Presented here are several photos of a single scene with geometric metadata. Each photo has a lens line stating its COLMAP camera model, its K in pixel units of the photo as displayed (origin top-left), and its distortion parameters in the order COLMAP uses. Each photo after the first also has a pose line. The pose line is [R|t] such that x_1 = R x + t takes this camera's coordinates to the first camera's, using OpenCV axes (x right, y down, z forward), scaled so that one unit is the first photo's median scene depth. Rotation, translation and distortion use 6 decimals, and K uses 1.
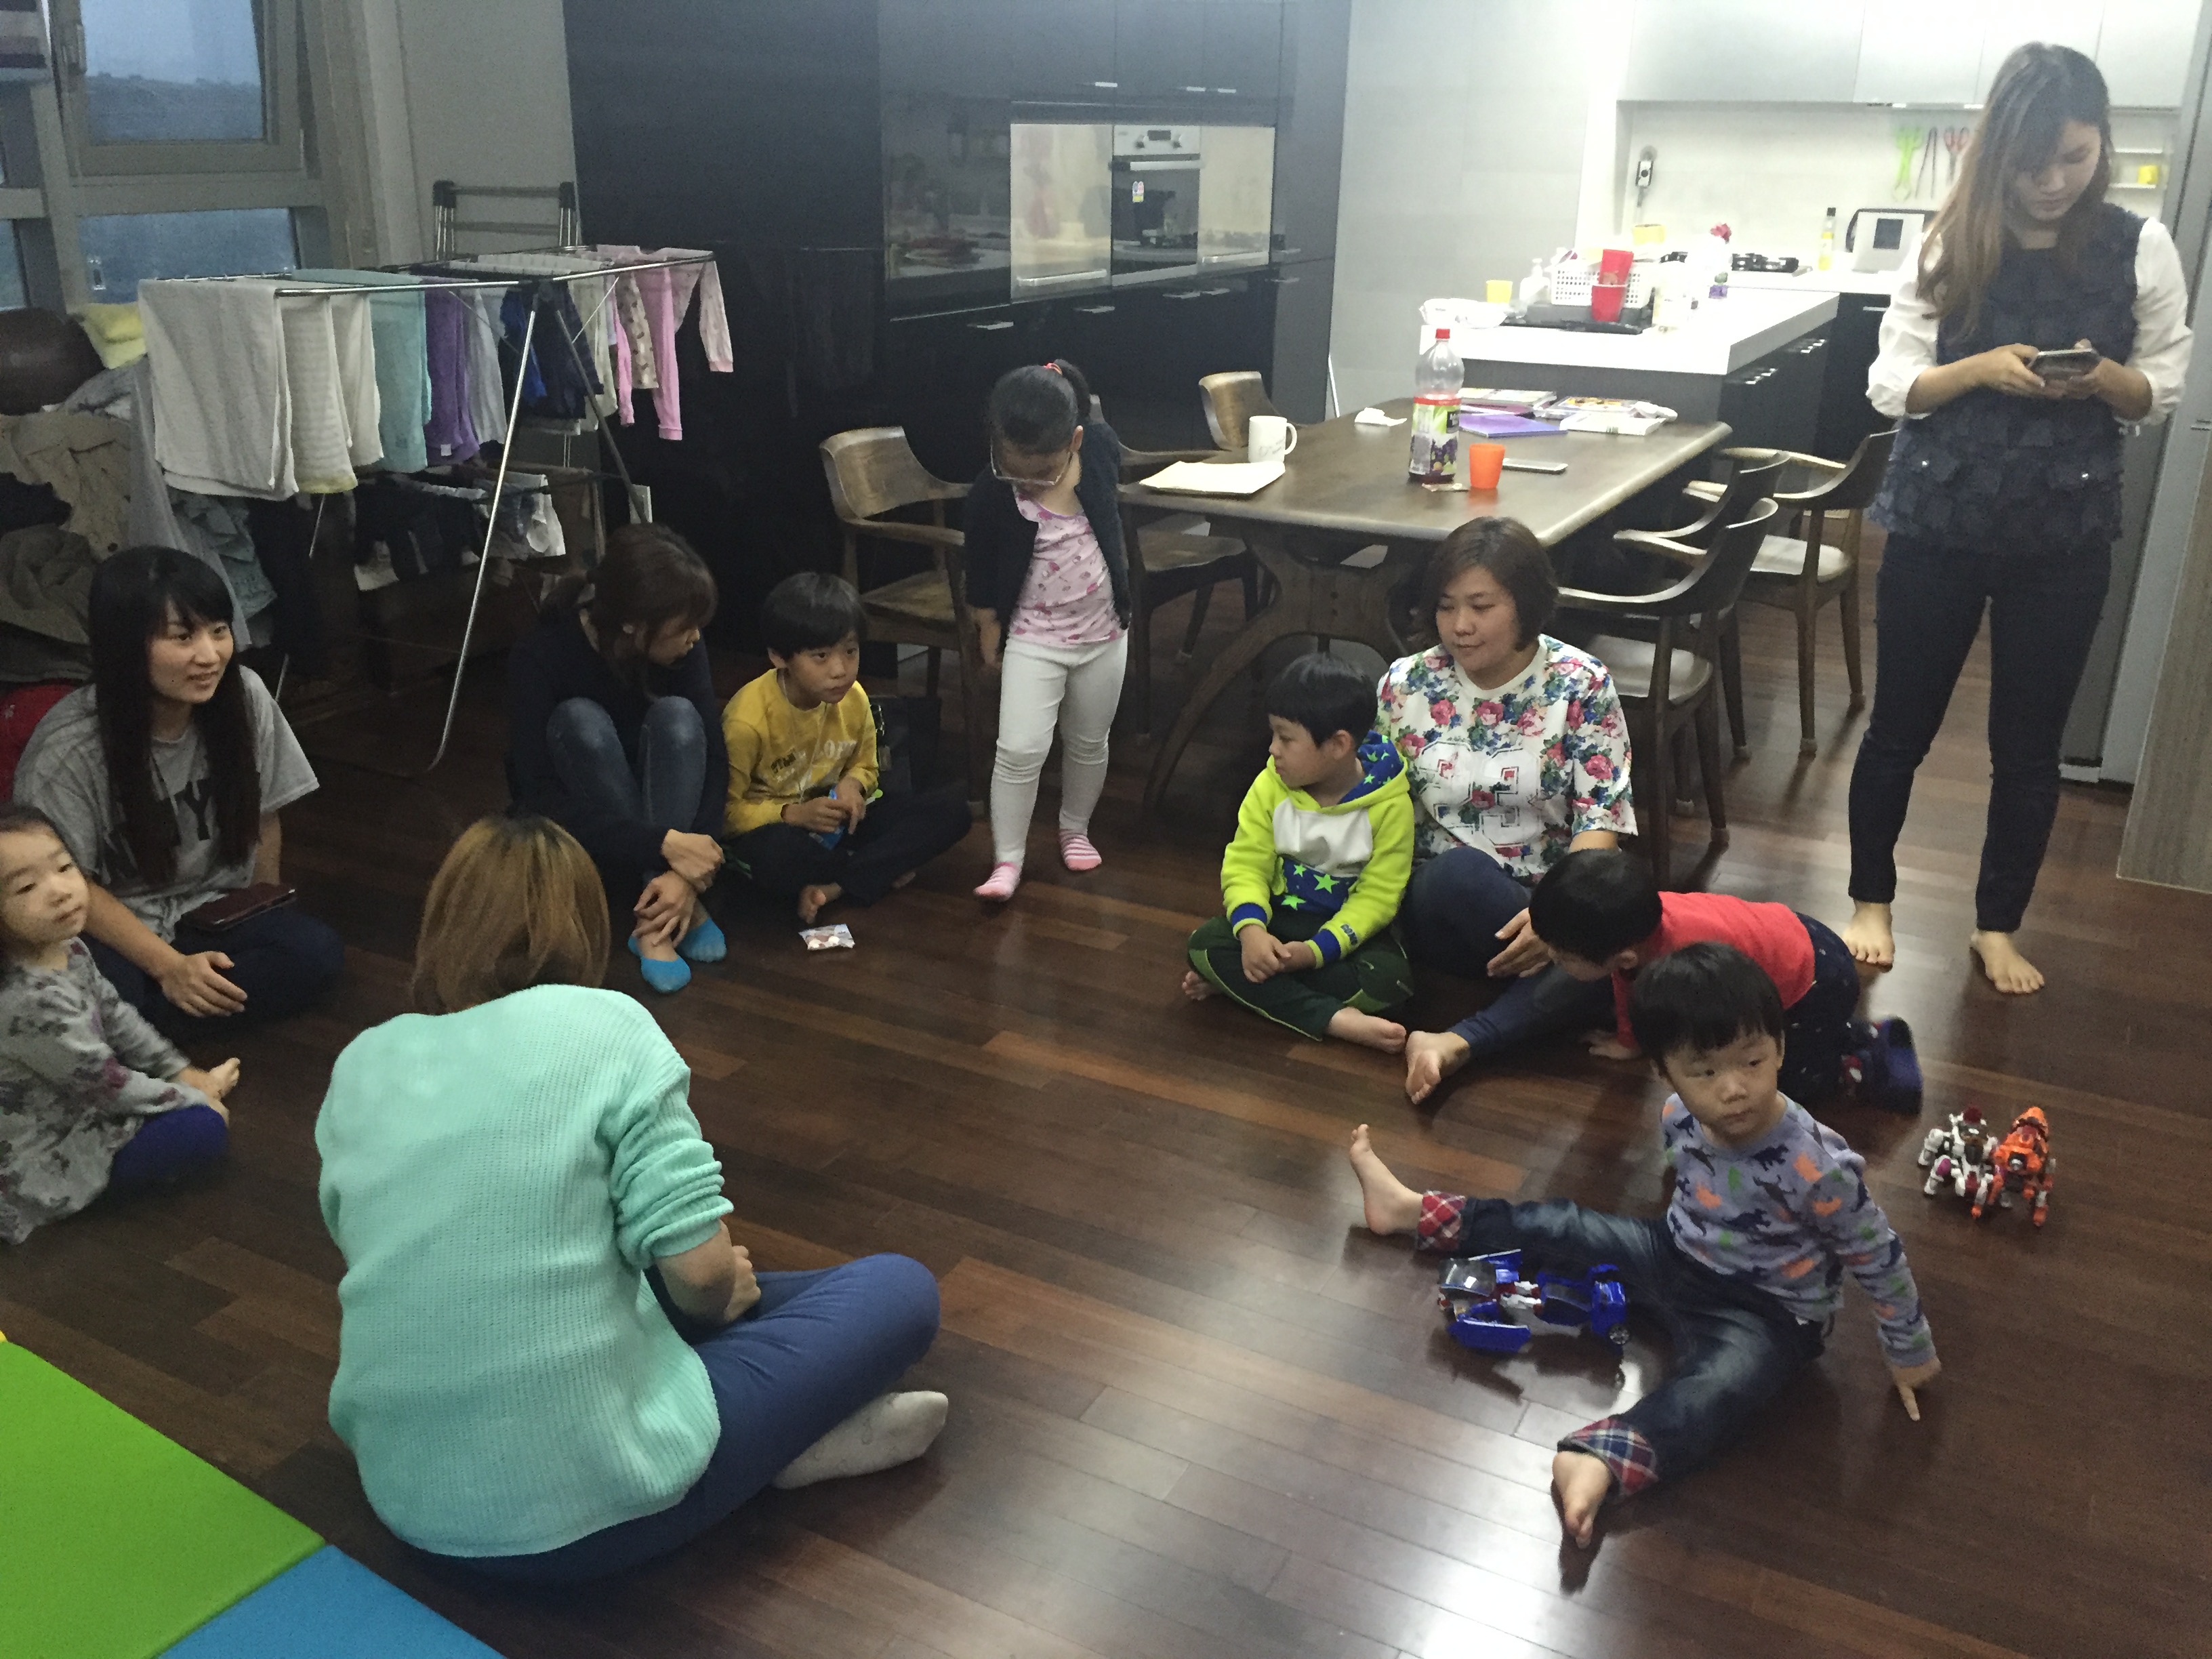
lens RADIAL K [[1900.7, 0, 1106.0], [0, 1900.7, 829.5], [0, 0, 1]] dist [0.099492, -0.132665]
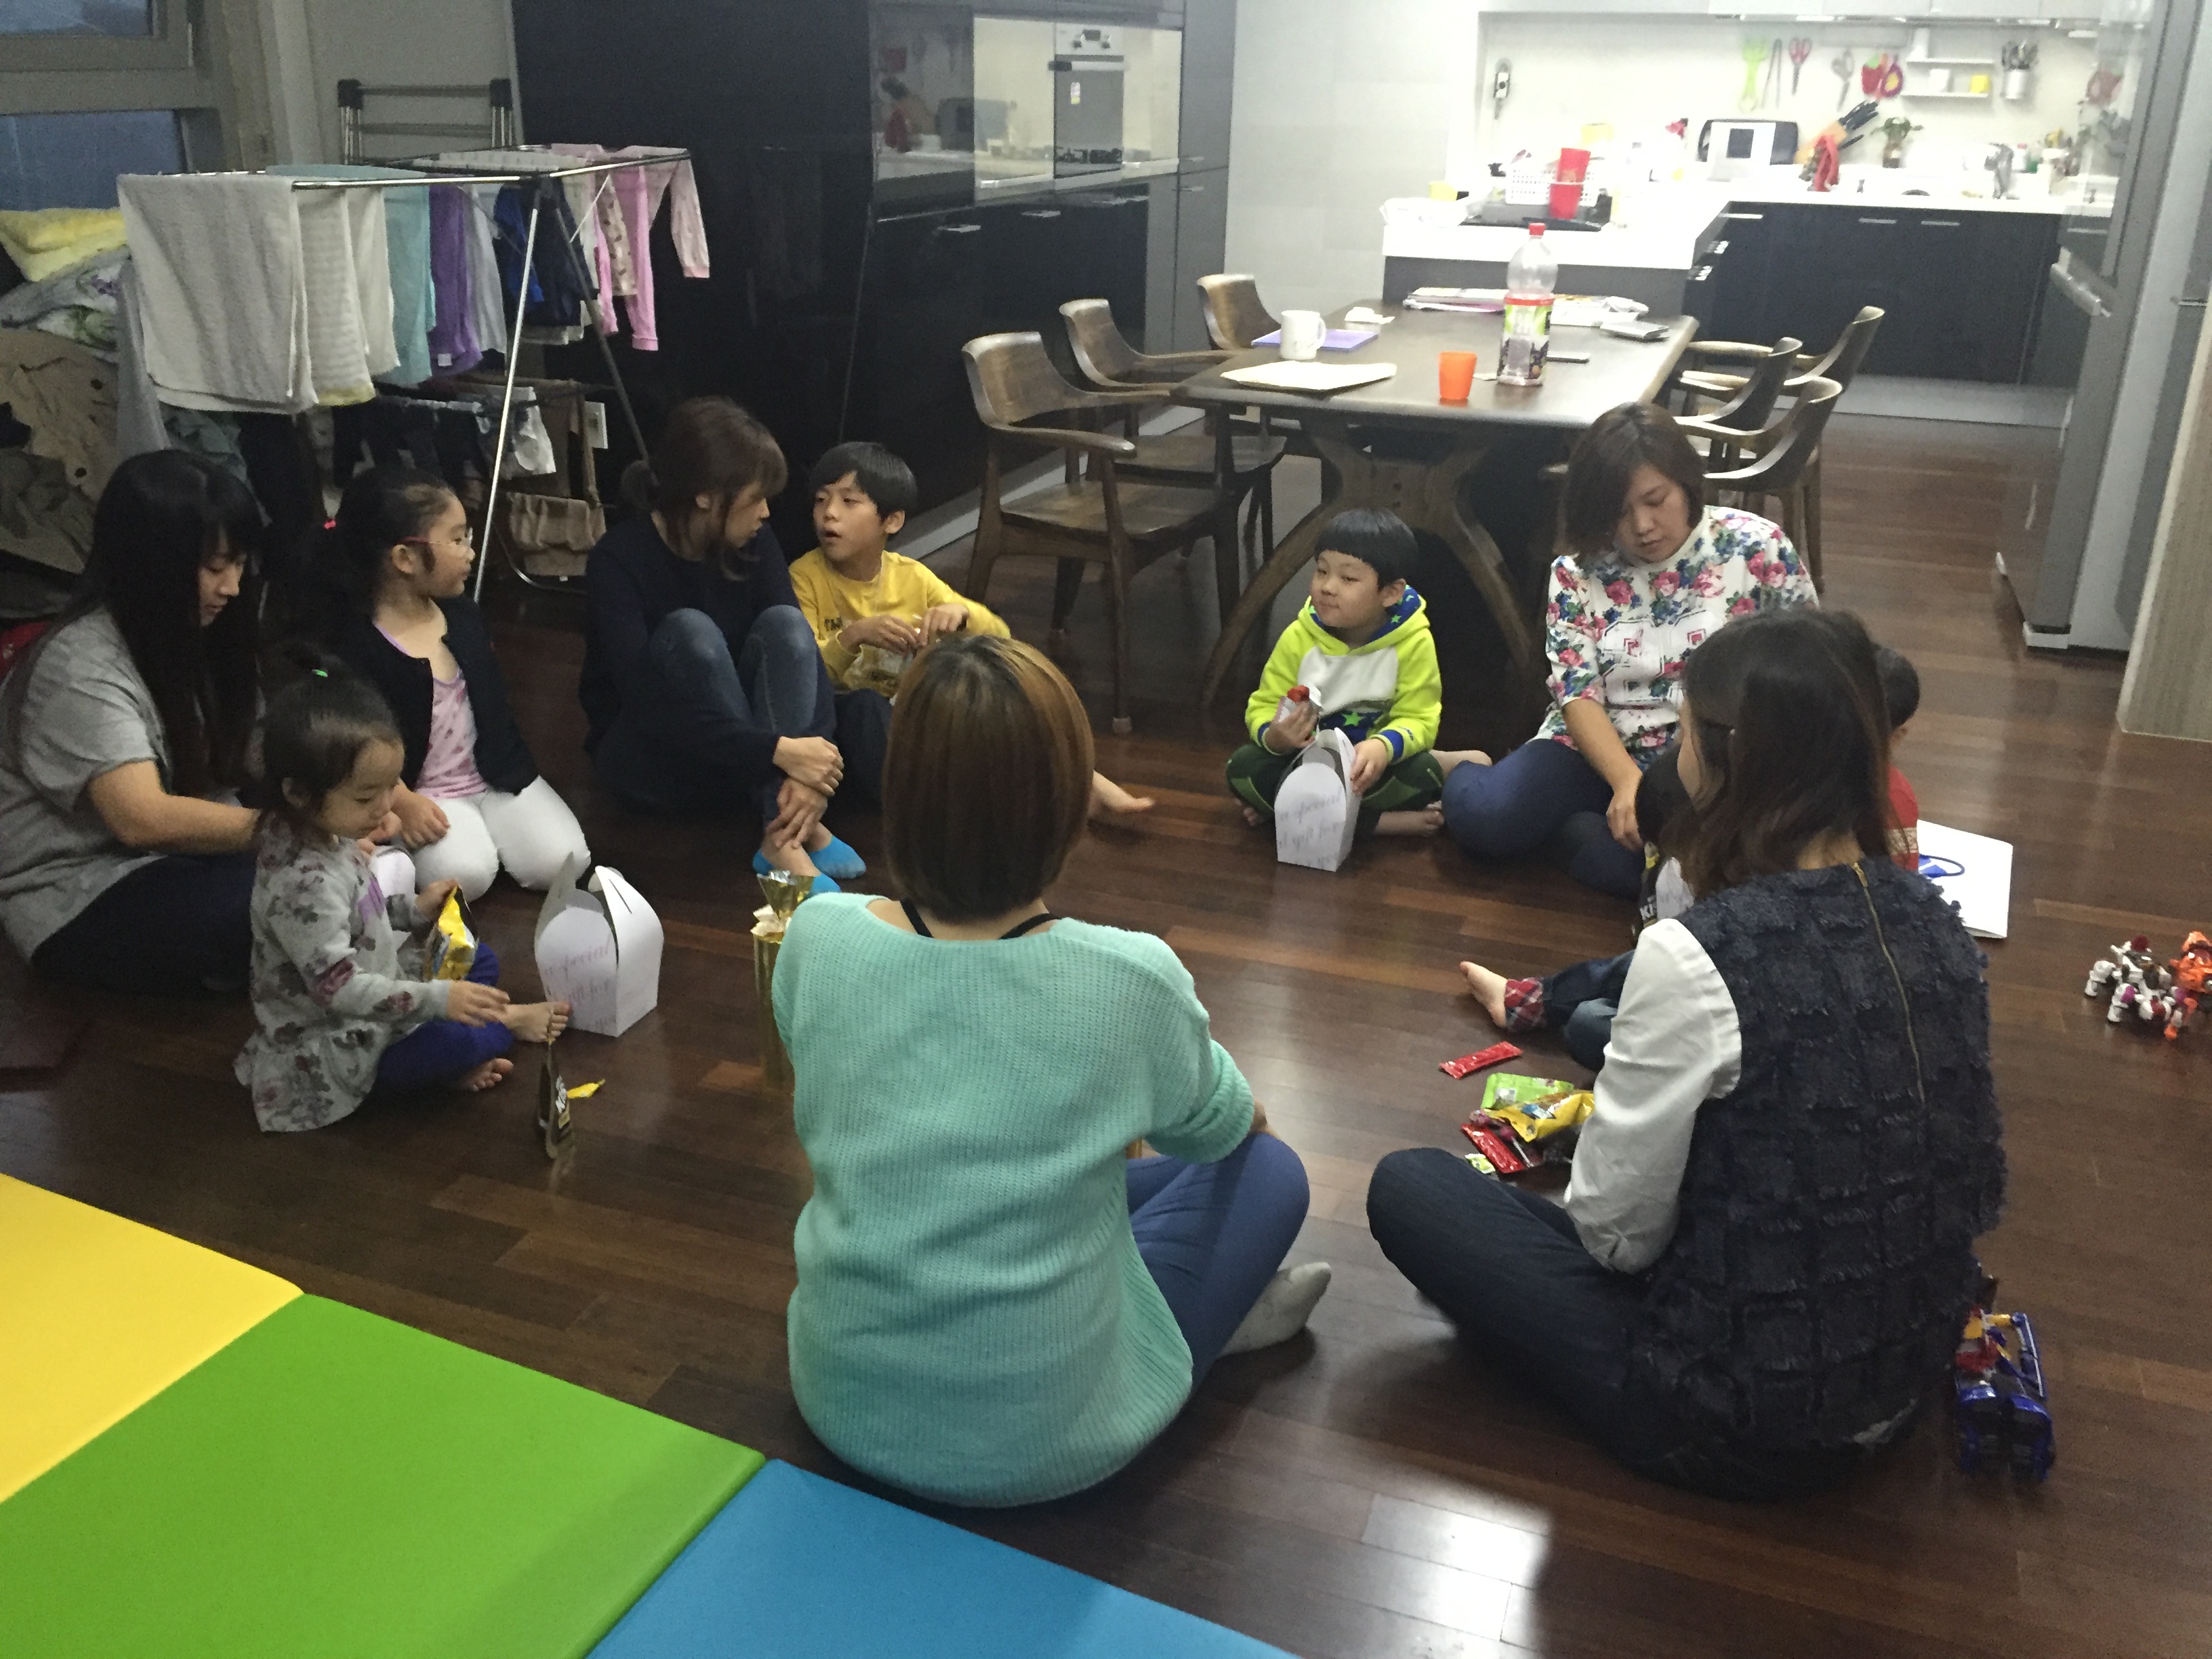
lens RADIAL K [[1900.7, 0, 1106.0], [0, 1900.7, 829.5], [0, 0, 1]] dist [0.099492, -0.132665]
pose [[0.989982, -0.050369, 0.131907, -0.149355], [0.046276, 0.998353, 0.033914, 0.013956], [-0.133398, -0.027470, 0.990682, 0.017346]]
